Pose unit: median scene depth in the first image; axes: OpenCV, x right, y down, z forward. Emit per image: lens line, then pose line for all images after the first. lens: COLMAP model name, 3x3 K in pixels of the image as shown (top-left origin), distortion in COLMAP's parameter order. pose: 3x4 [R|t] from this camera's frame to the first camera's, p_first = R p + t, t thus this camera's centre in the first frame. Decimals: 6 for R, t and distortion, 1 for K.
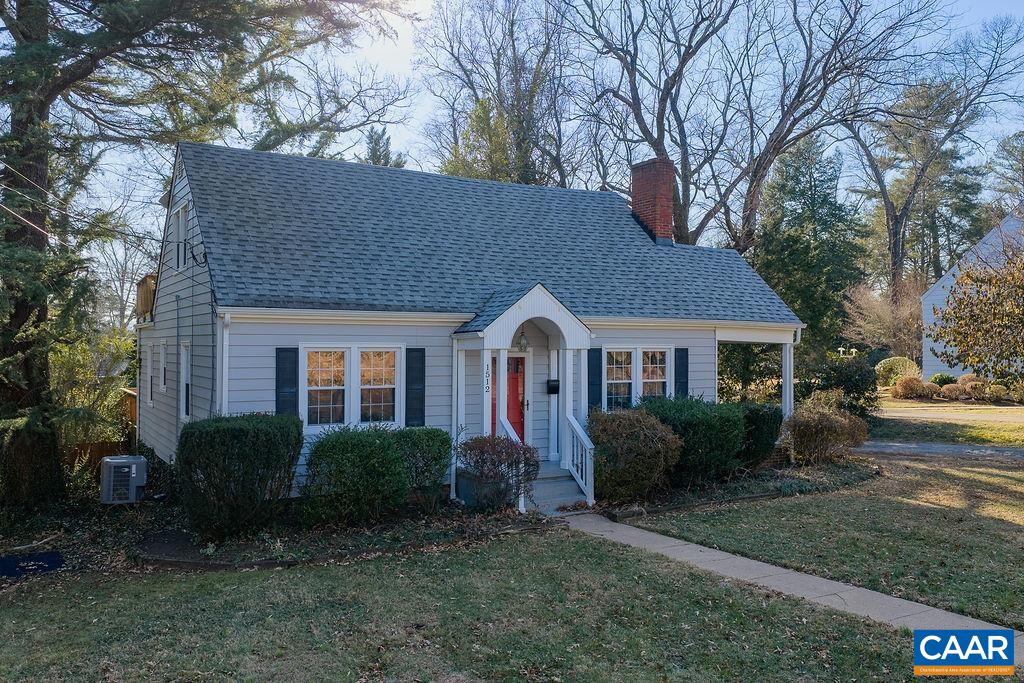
lens RADIAL K [[843.4, 0, 512.0], [0, 843.4, 341.5], [0, 0, 1]] dist [-0.001872, -0.003743]
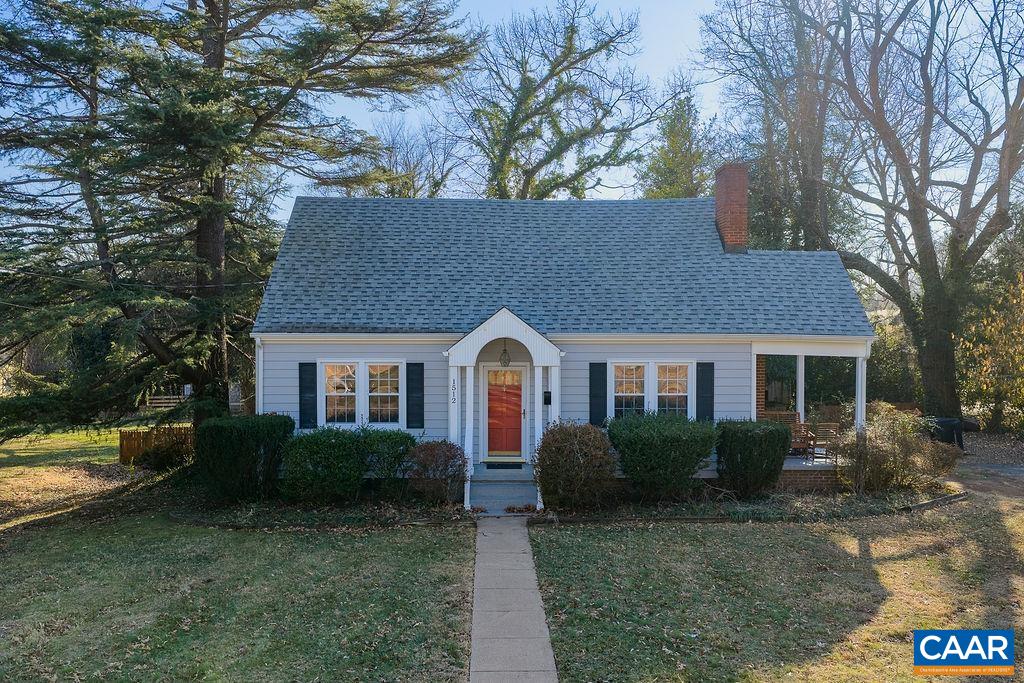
lens RADIAL K [[843.4, 0, 512.0], [0, 843.4, 341.5], [0, 0, 1]] dist [-0.001872, -0.003743]
pose [[0.866440, 0.009746, -0.499186, 0.612223], [0.005585, 0.999558, 0.029208, -0.057634], [0.499250, -0.028095, 0.866003, 0.034755]]
